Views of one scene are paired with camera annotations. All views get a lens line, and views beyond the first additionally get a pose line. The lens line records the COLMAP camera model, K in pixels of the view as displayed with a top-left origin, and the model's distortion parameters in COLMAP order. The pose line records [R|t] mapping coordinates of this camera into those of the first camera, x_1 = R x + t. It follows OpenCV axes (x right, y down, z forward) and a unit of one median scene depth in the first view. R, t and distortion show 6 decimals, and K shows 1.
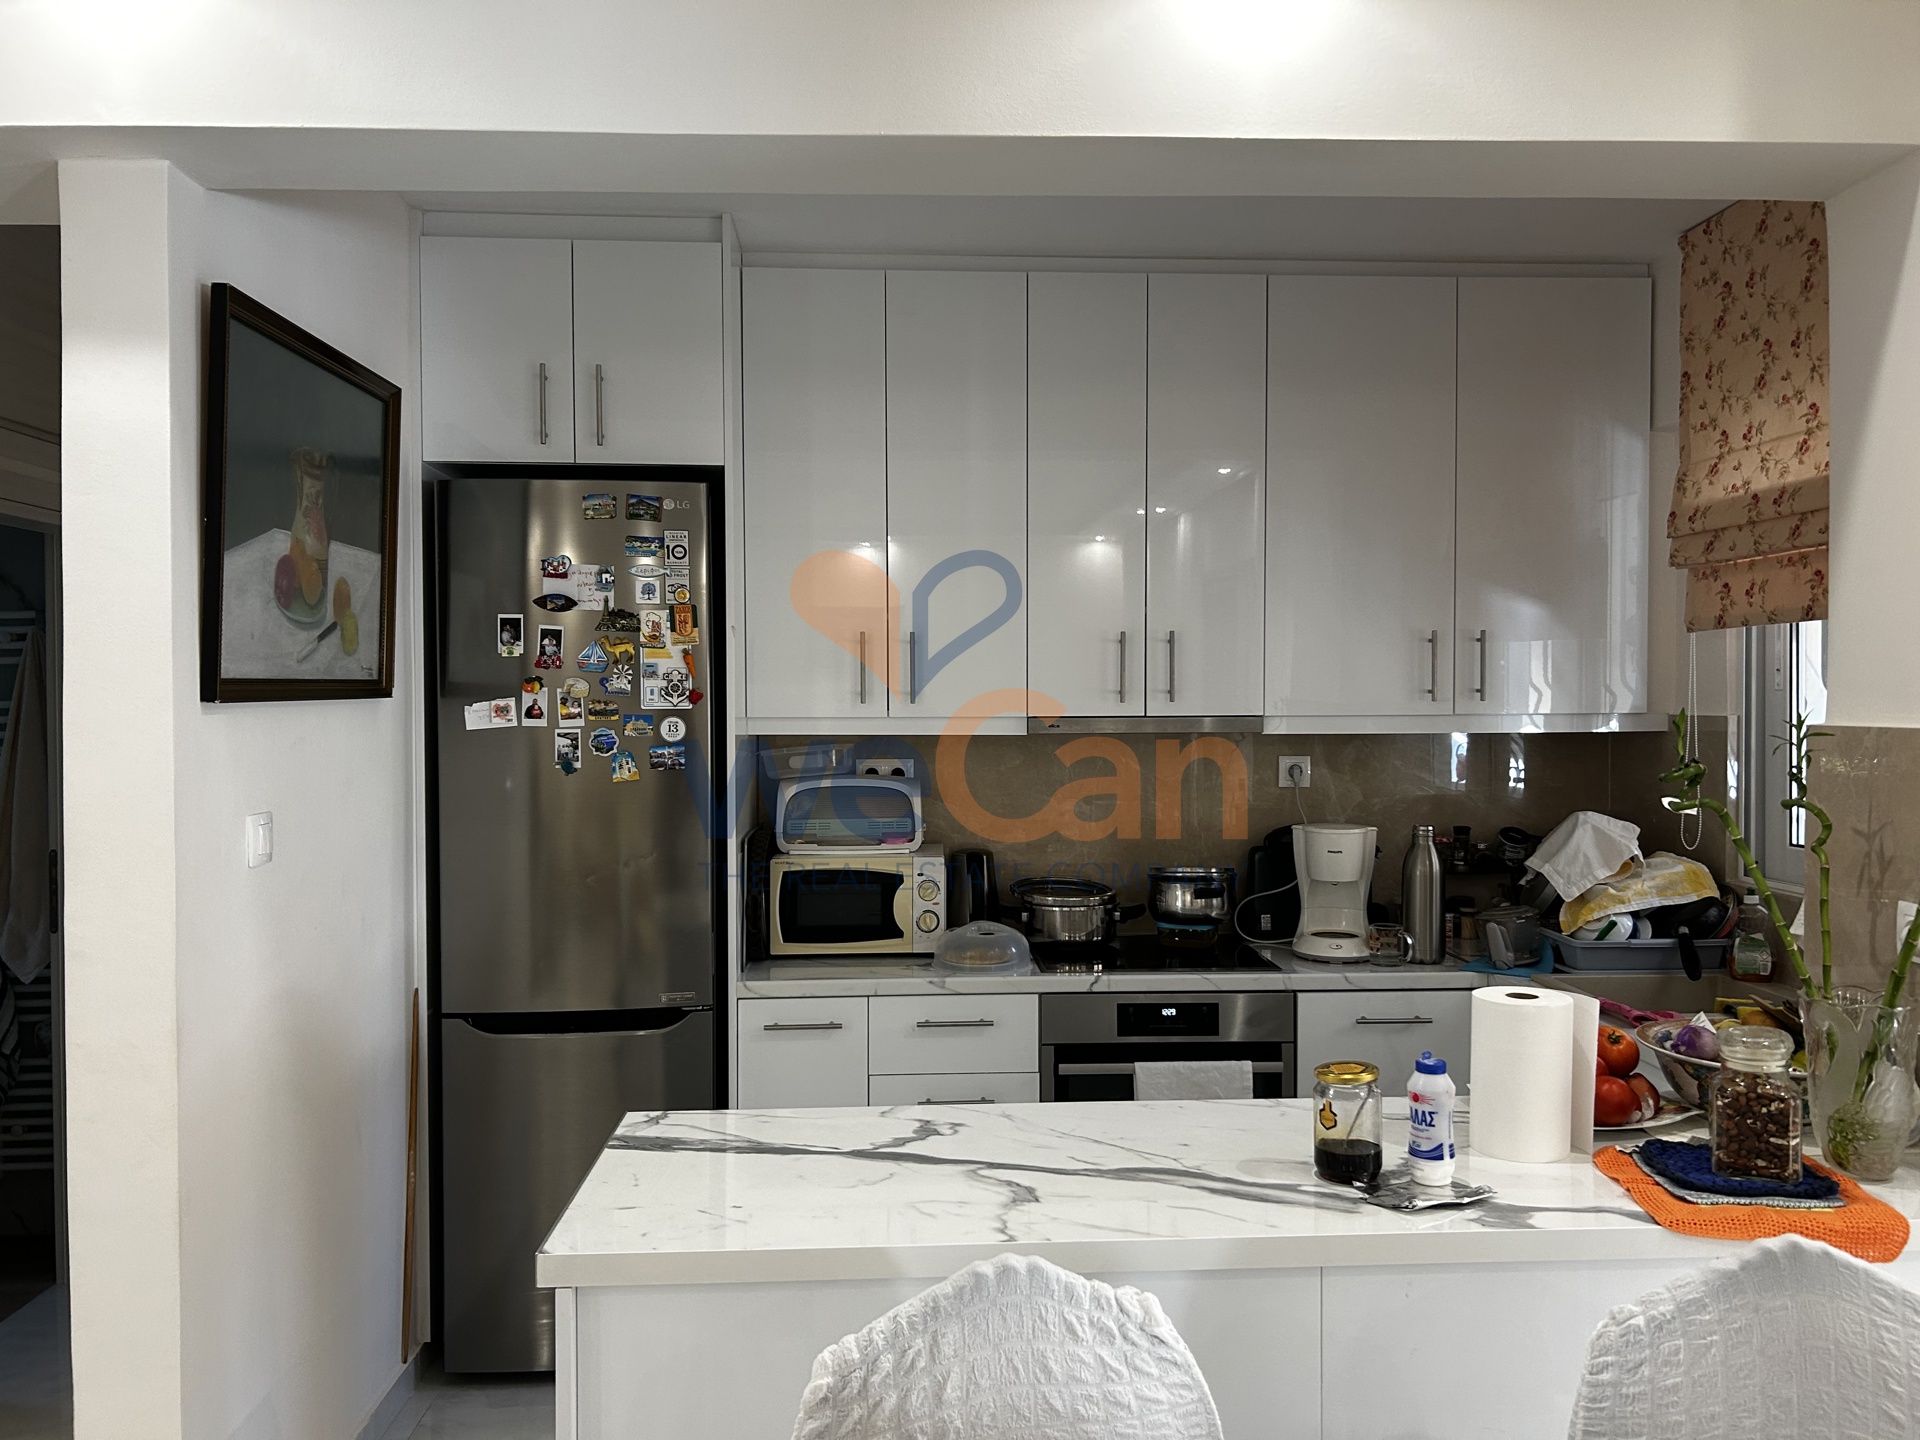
lens RADIAL K [[1452.7, 0, 964.0], [0, 1452.7, 720.1], [0, 0, 1]] dist [0.055020, -0.016541]
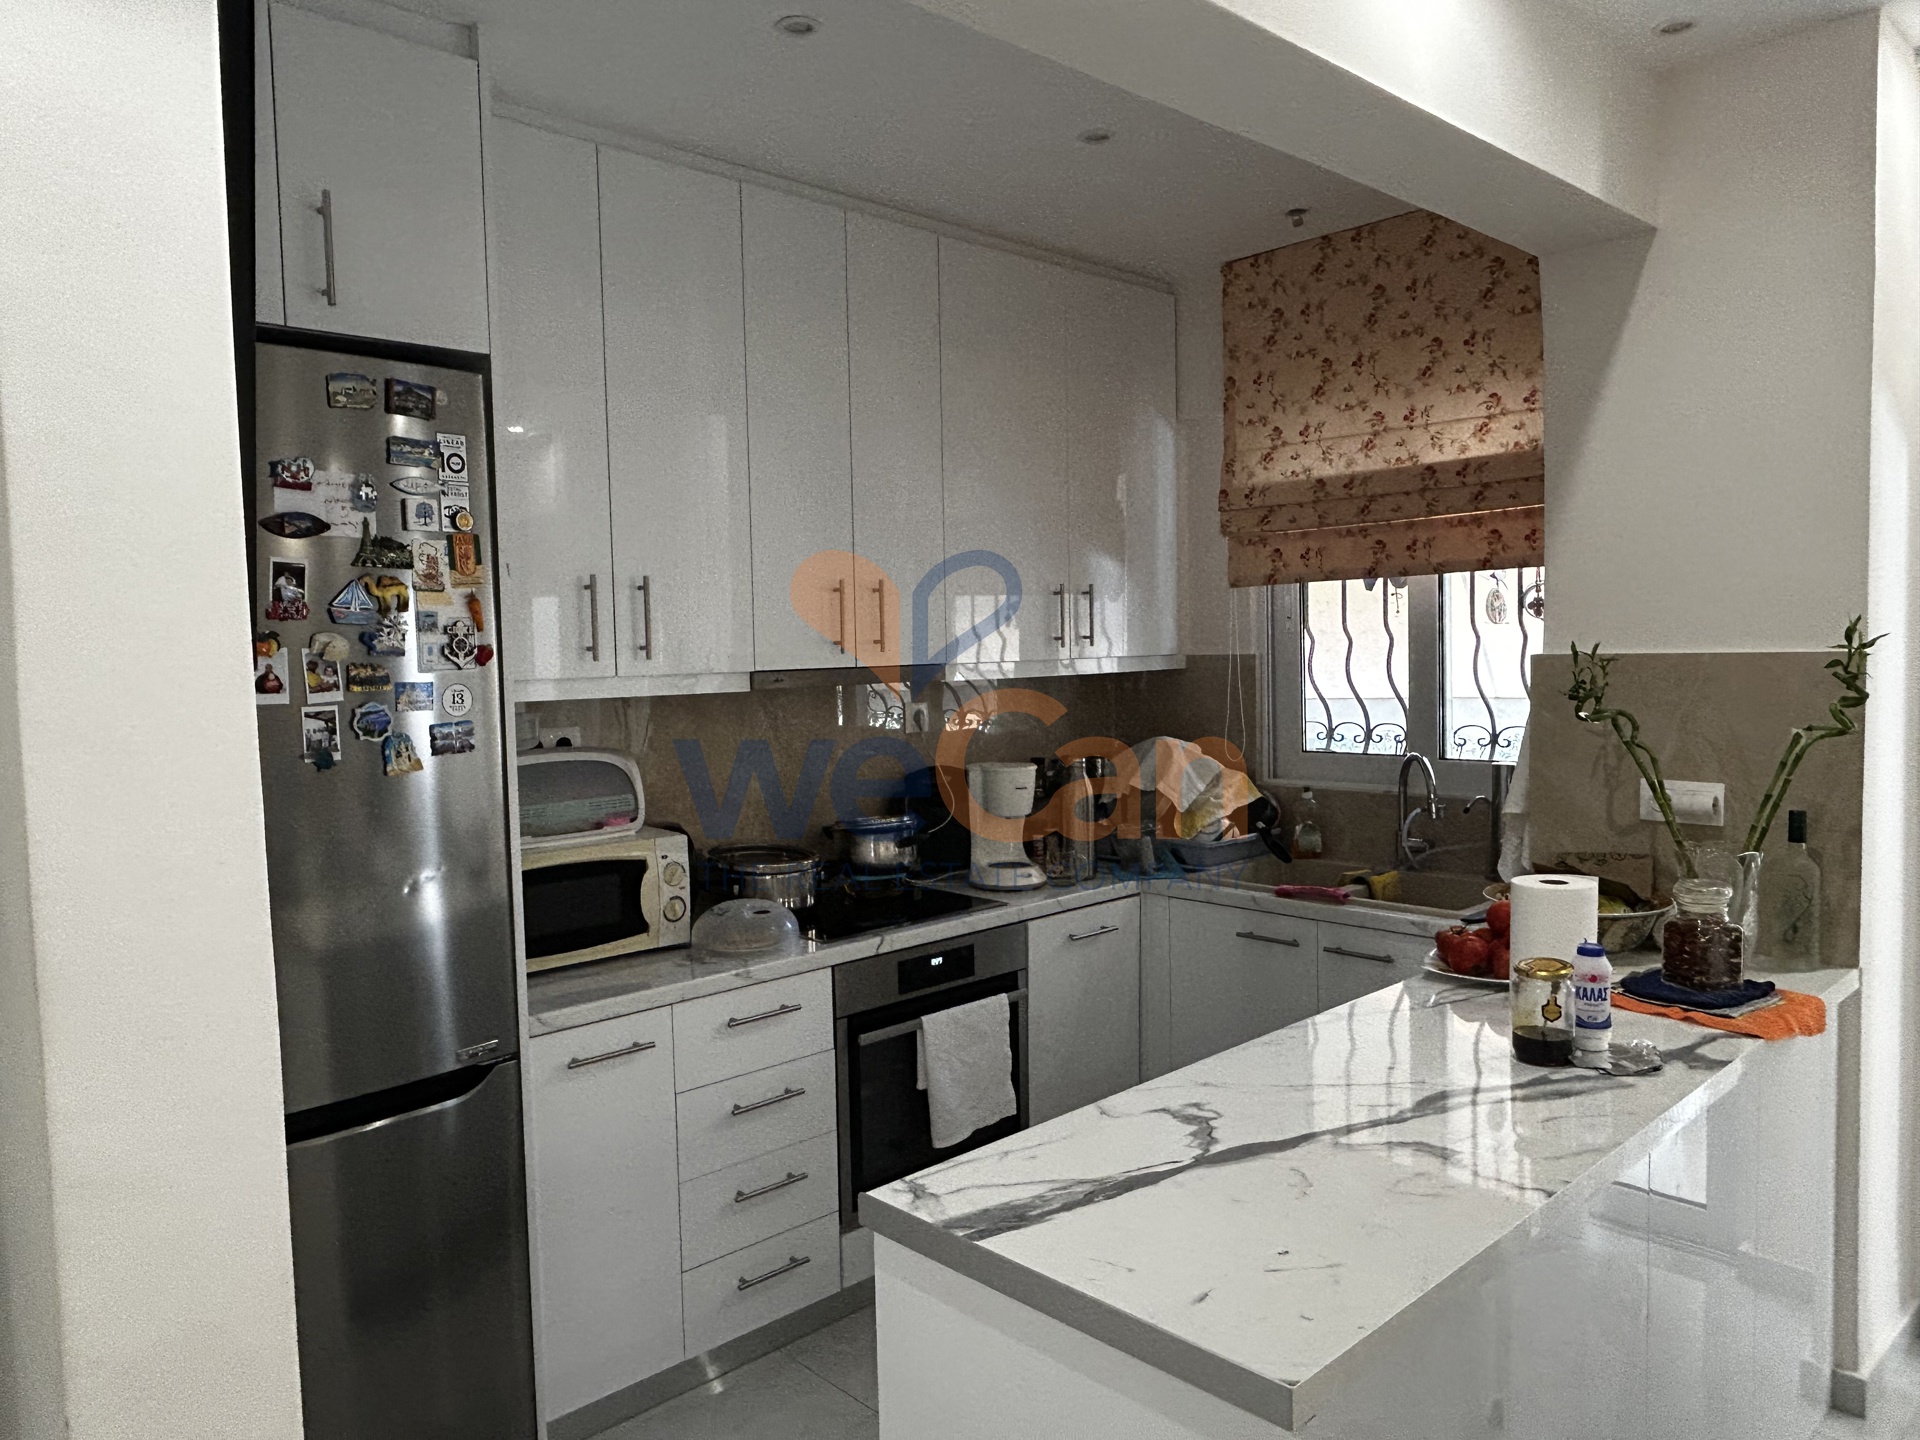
lens RADIAL K [[1312.7, 0, 958.3], [0, 1312.7, 723.1], [0, 0, 1]] dist [0.000348, -0.003631]
pose [[0.769614, -0.055014, 0.636135, -0.433898], [0.032940, 0.998376, 0.046490, -0.004987], [-0.637659, -0.014825, 0.770176, 0.314395]]
